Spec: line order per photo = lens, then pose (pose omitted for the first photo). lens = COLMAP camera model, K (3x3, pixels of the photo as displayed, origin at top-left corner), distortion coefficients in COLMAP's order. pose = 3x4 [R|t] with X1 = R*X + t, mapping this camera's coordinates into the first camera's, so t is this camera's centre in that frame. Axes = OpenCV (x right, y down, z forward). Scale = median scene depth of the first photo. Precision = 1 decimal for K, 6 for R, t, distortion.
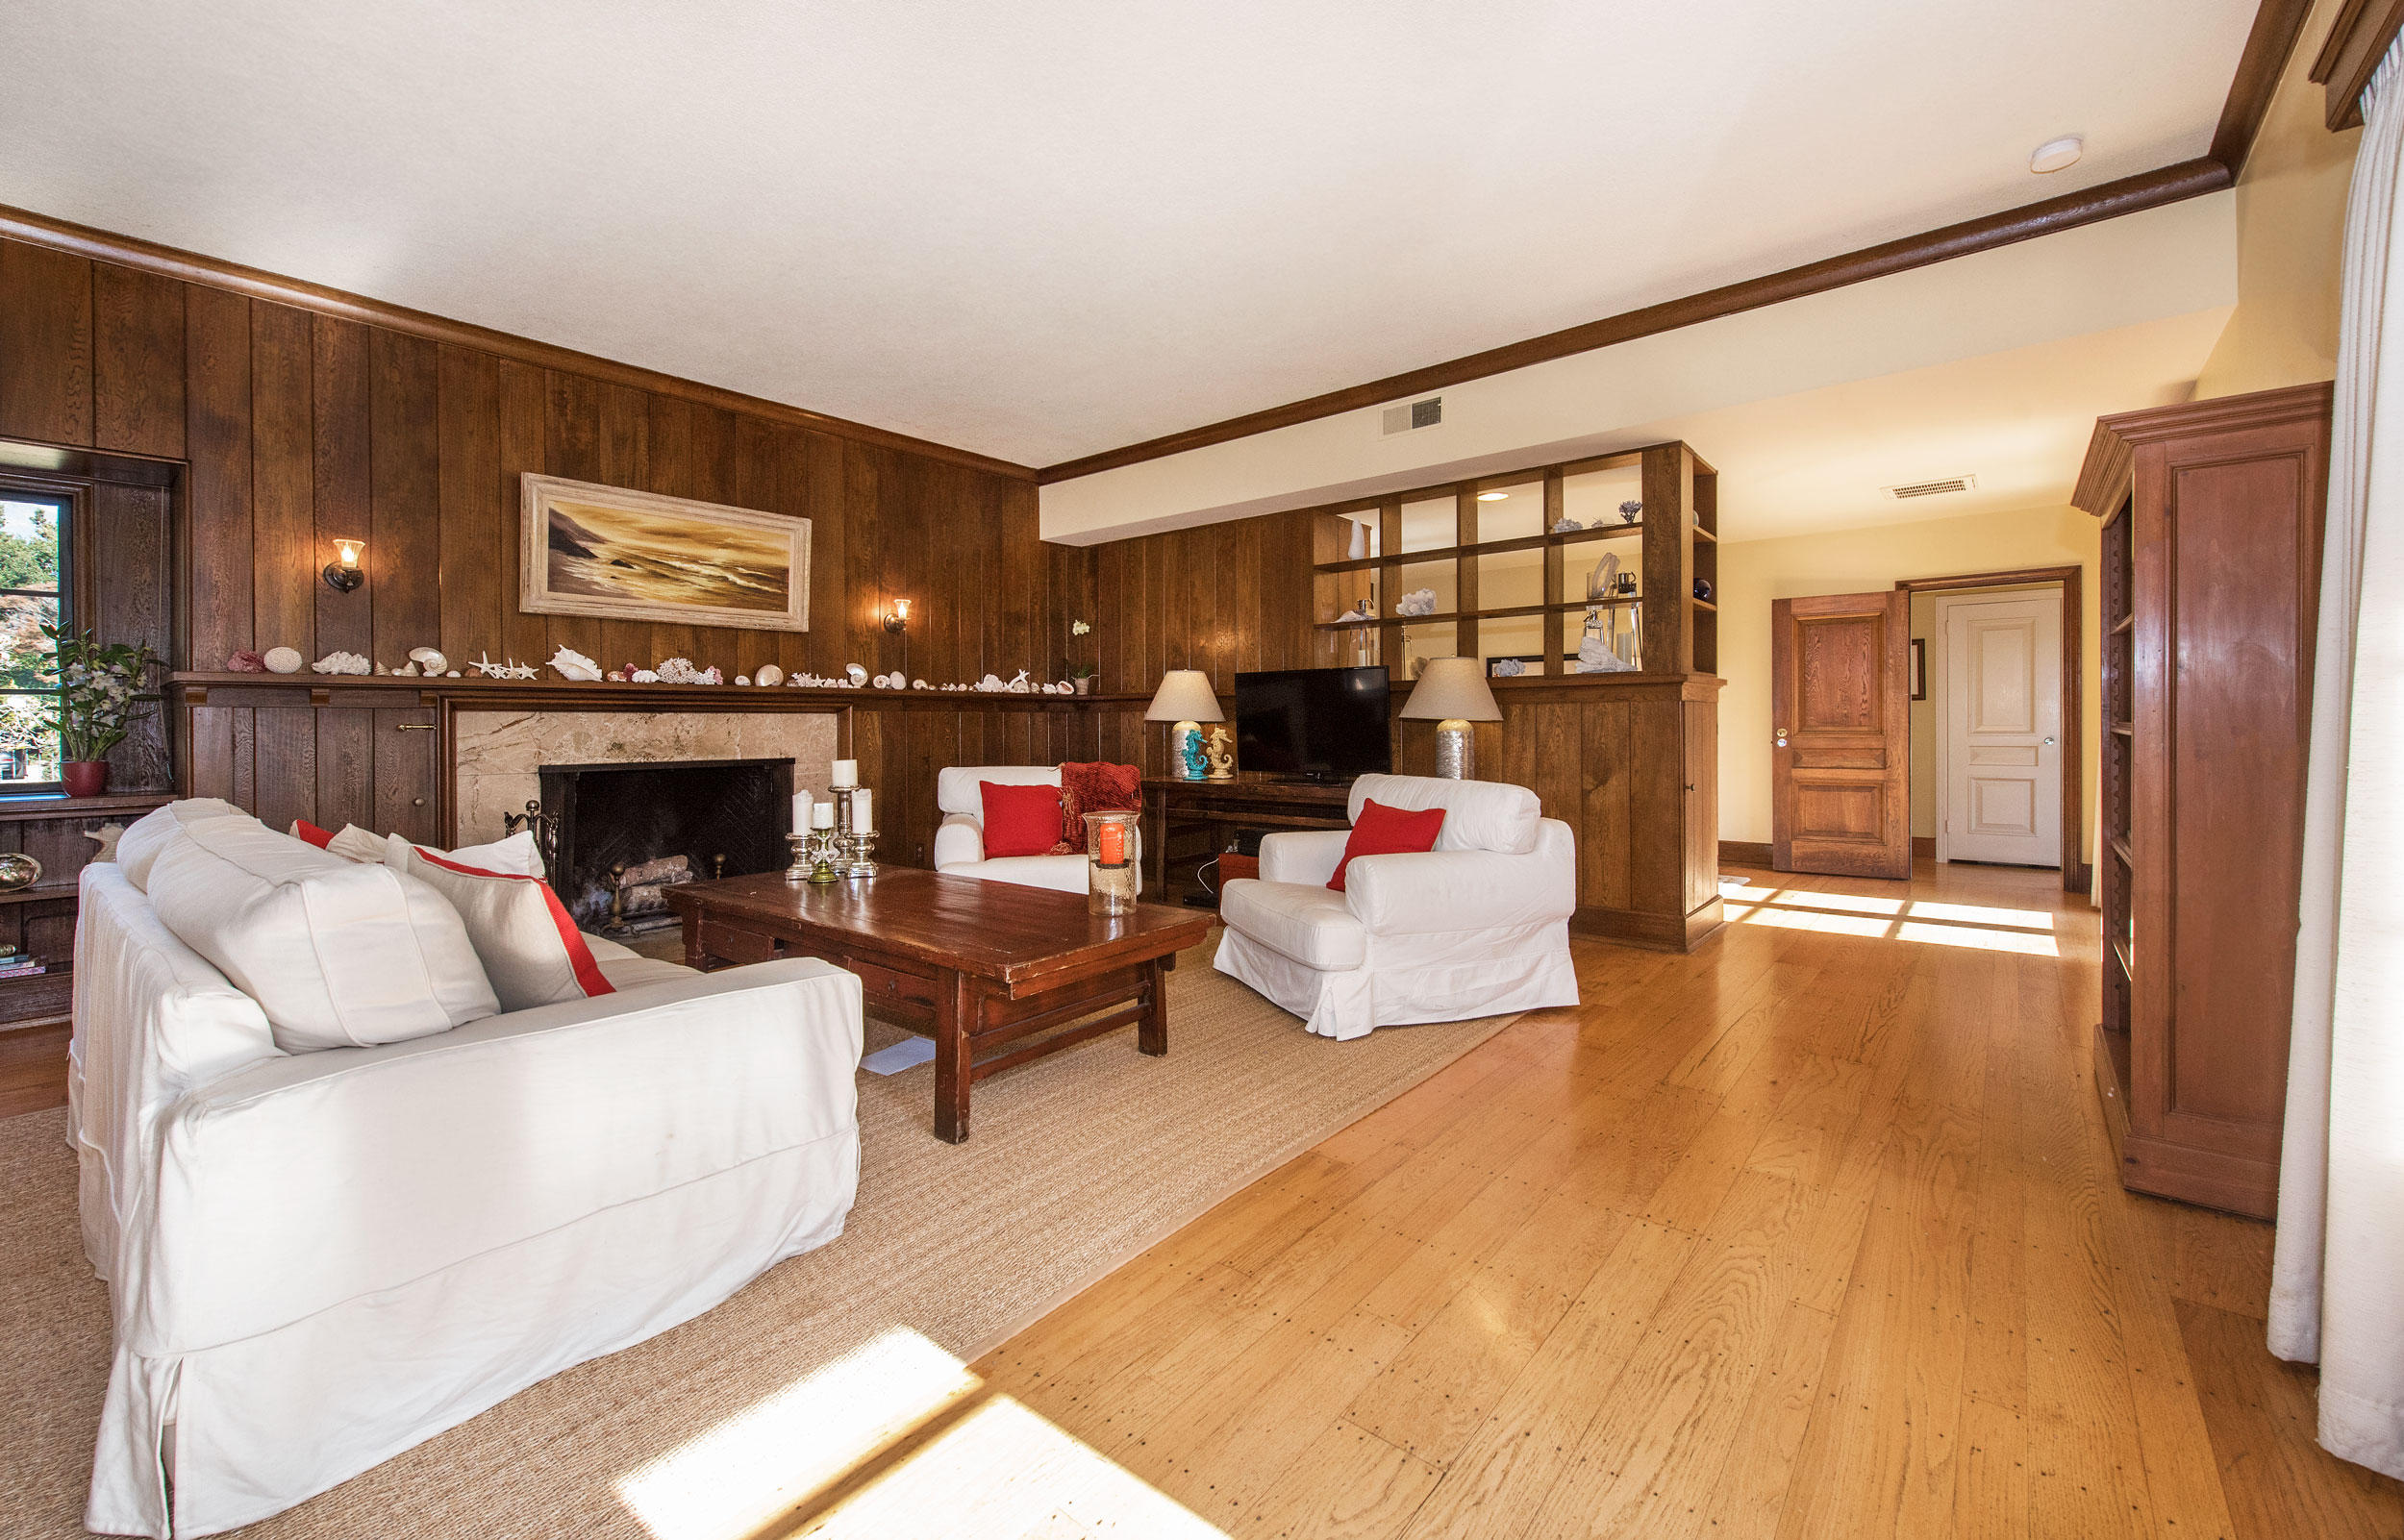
lens RADIAL K [[957.6, 0, 1194.2], [0, 957.6, 709.5], [0, 0, 1]] dist [0.017086, -0.001339]
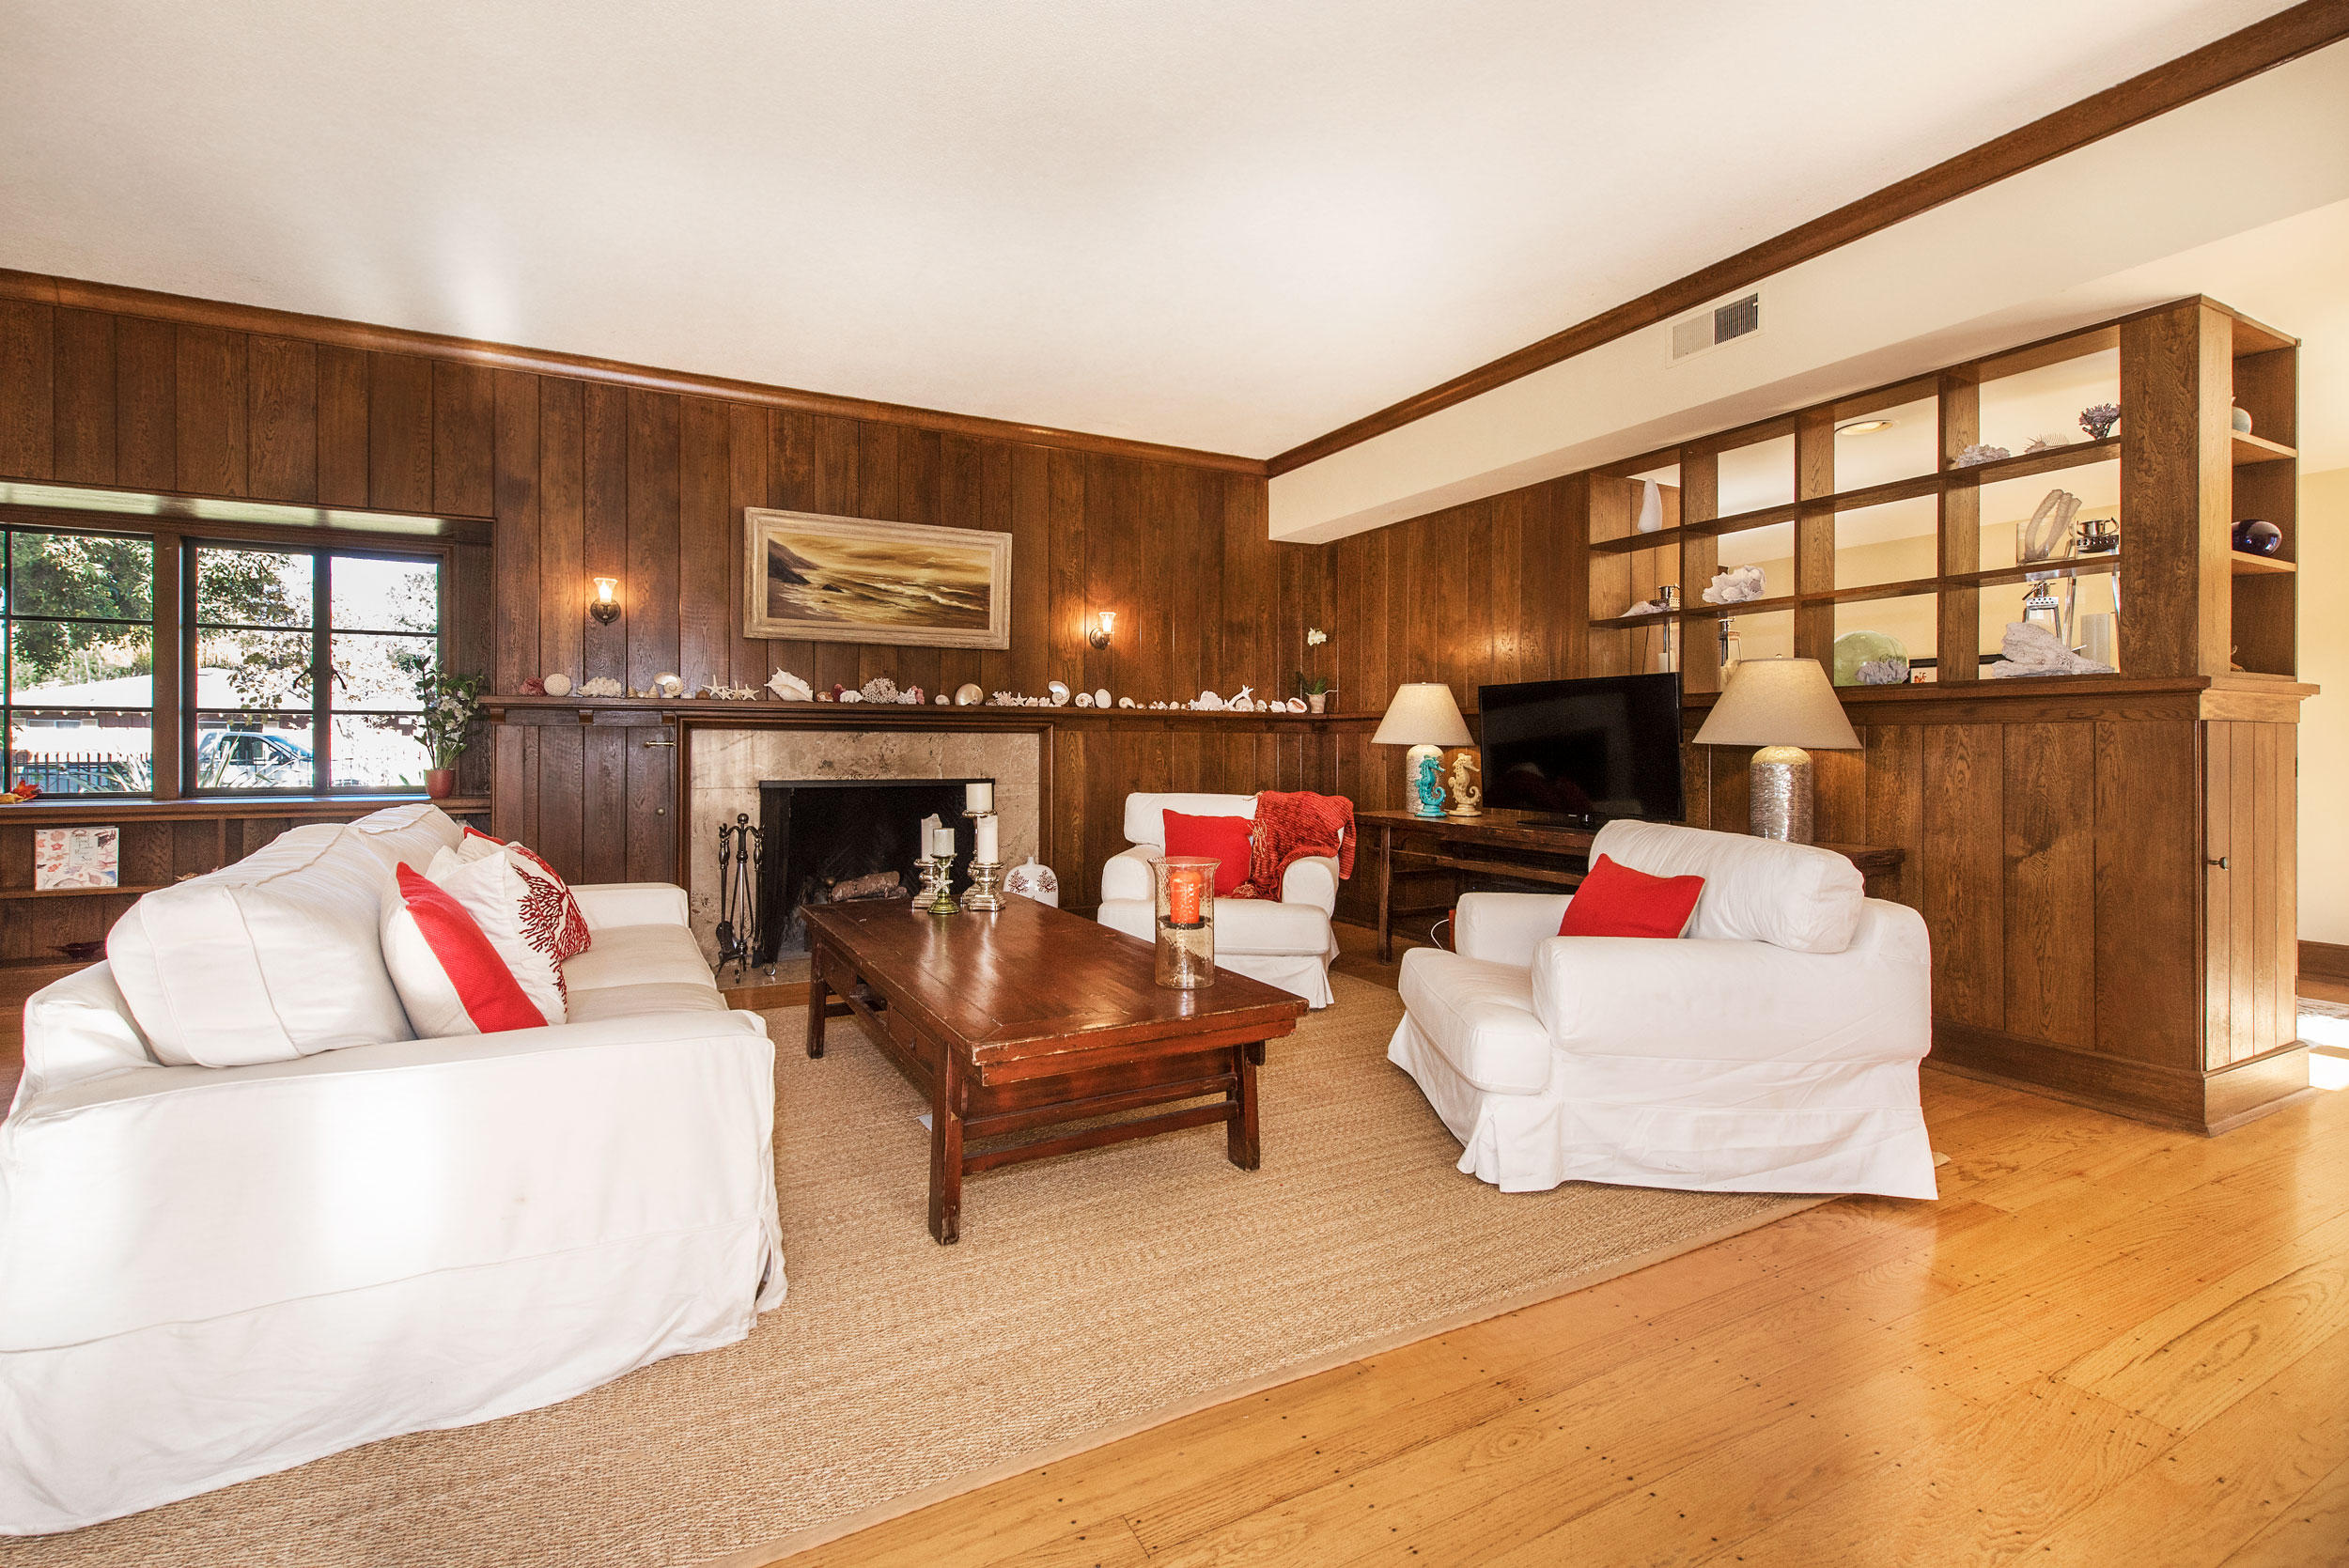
lens RADIAL K [[1008.5, 0, 1125.7], [0, 1008.5, 728.2], [0, 0, 1]] dist [0.009411, -0.000710]
pose [[0.918261, 0.003202, -0.395962, 0.130474], [-0.003894, 0.999992, -0.000945, -0.000545], [0.395956, 0.002410, 0.918266, 0.130139]]
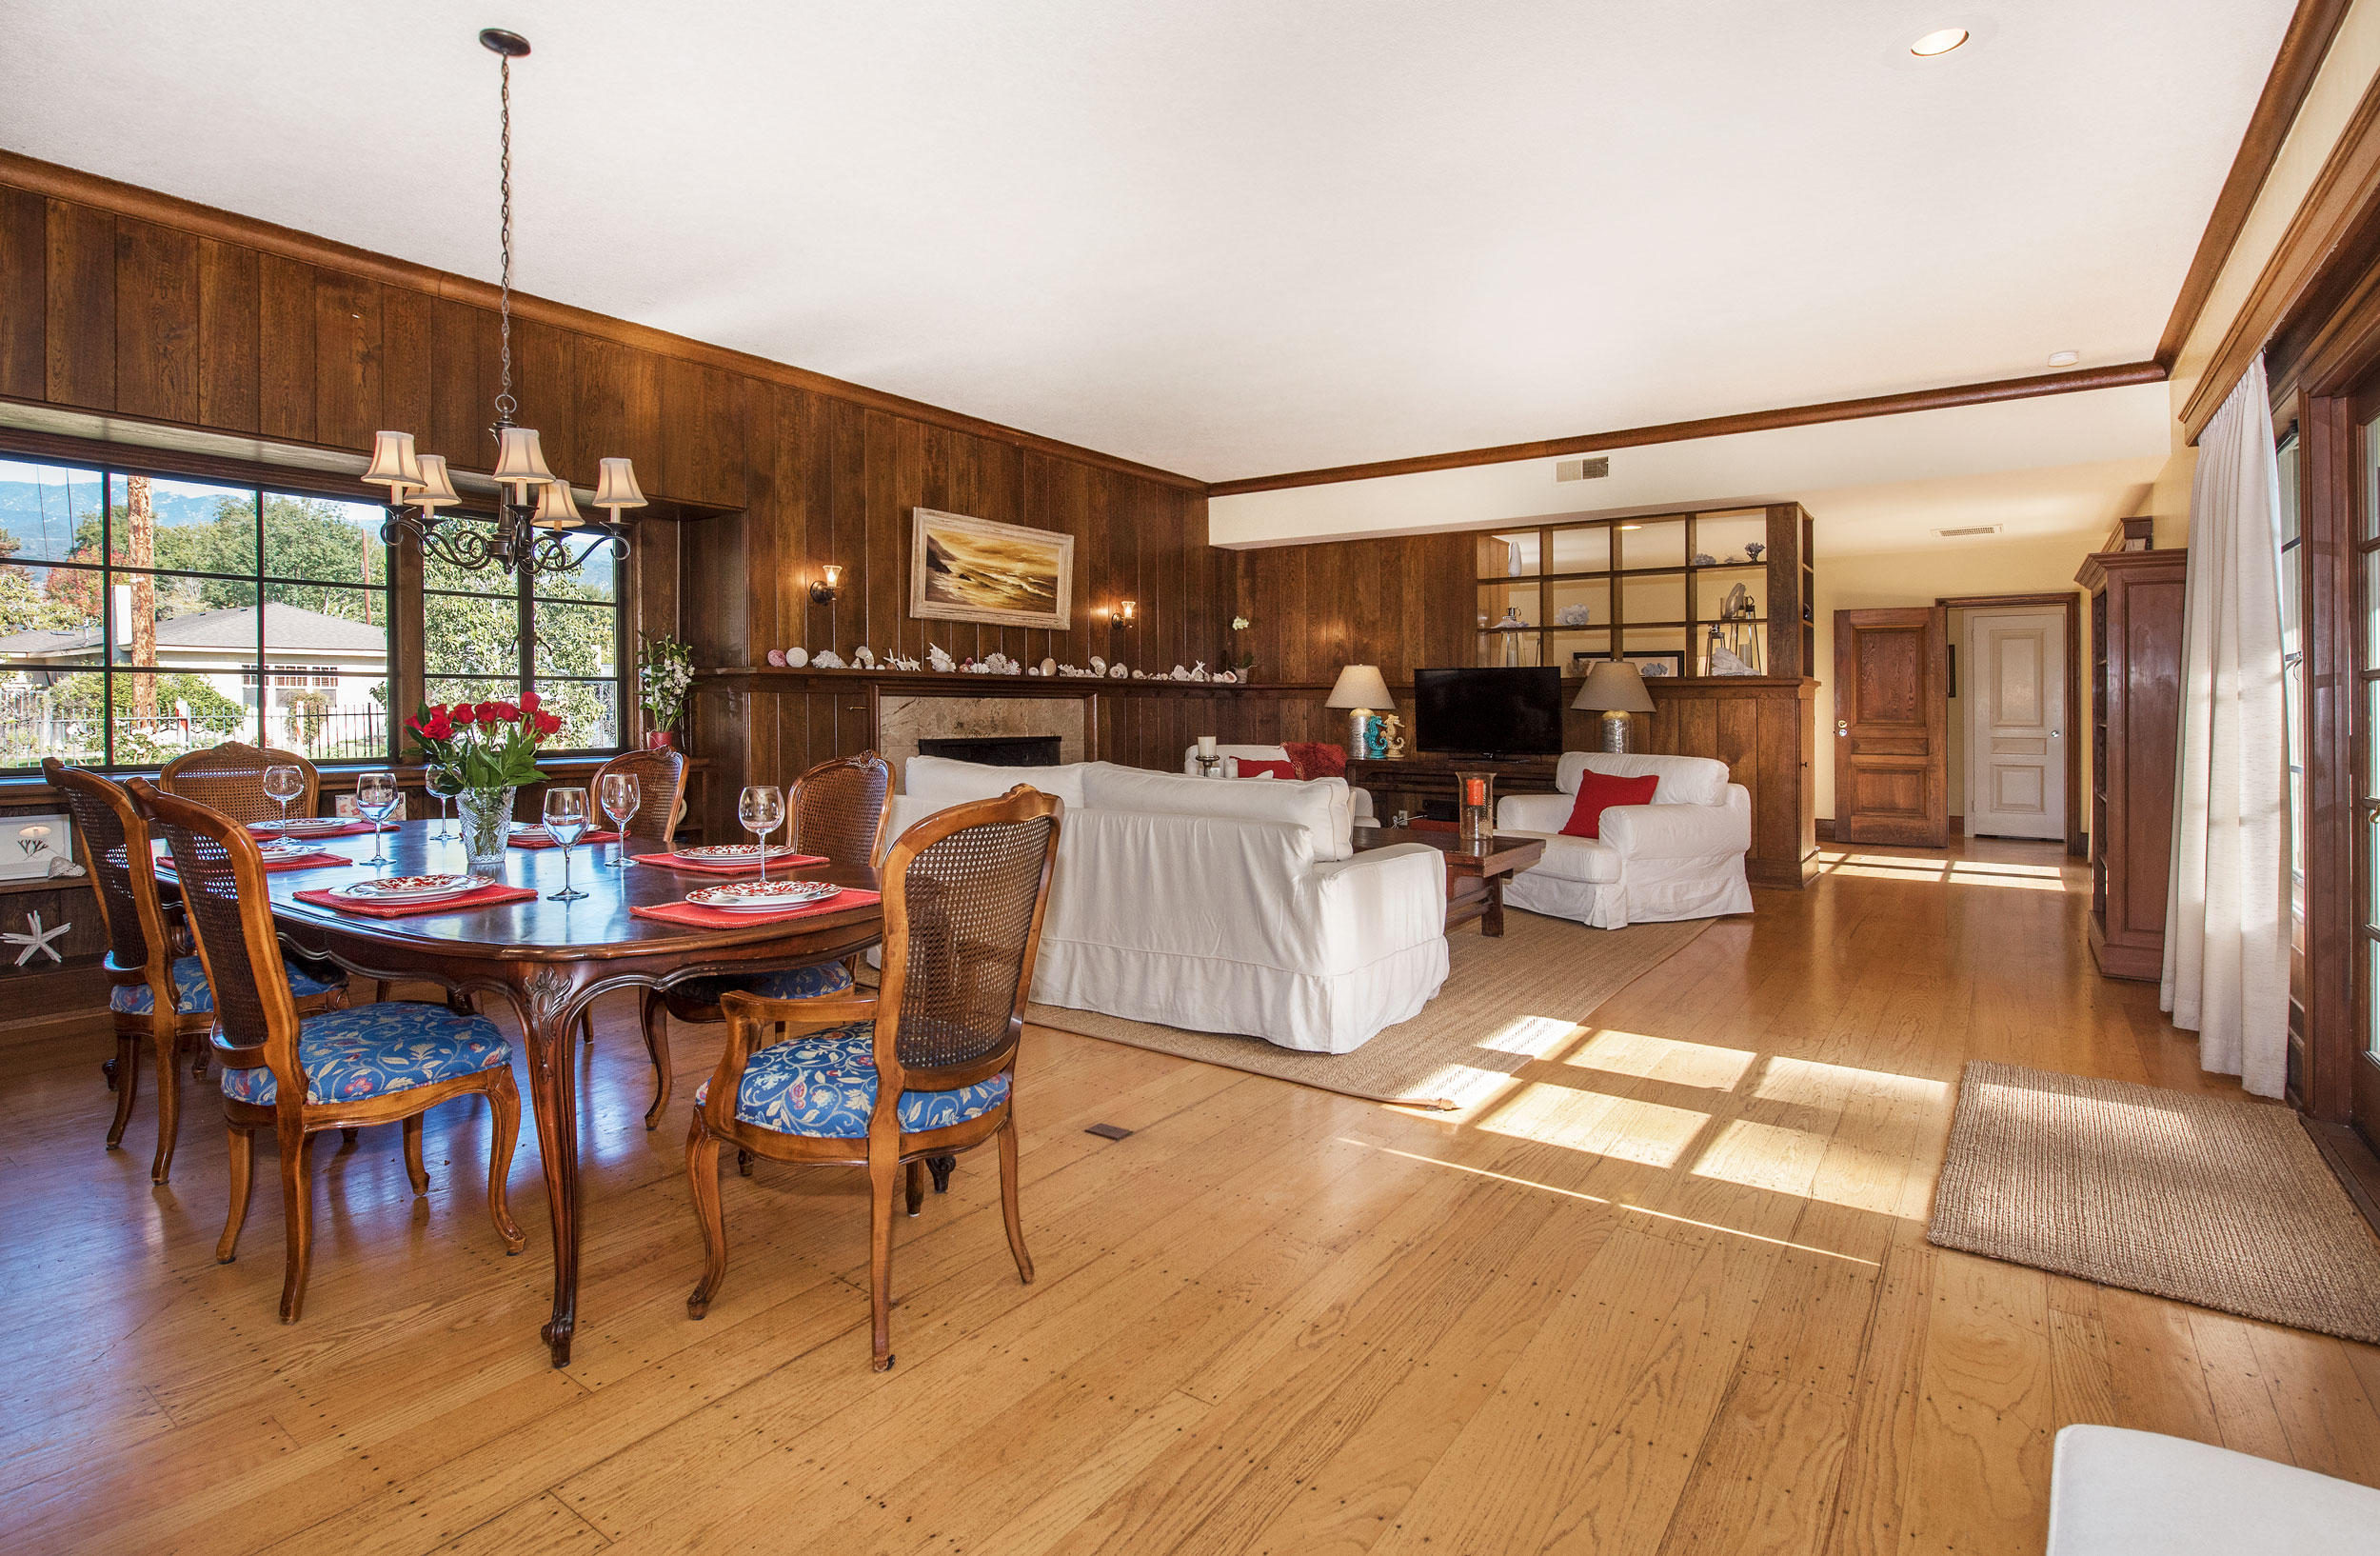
lens RADIAL K [[1145.5, 0, 1156.2], [0, 1145.5, 668.8], [0, 0, 1]] dist [0.002975, 0.000195]
pose [[0.997937, 0.013604, 0.062743, -0.450460], [-0.012485, 0.999757, -0.018188, -0.010240], [-0.062975, 0.017367, 0.997864, -0.491185]]
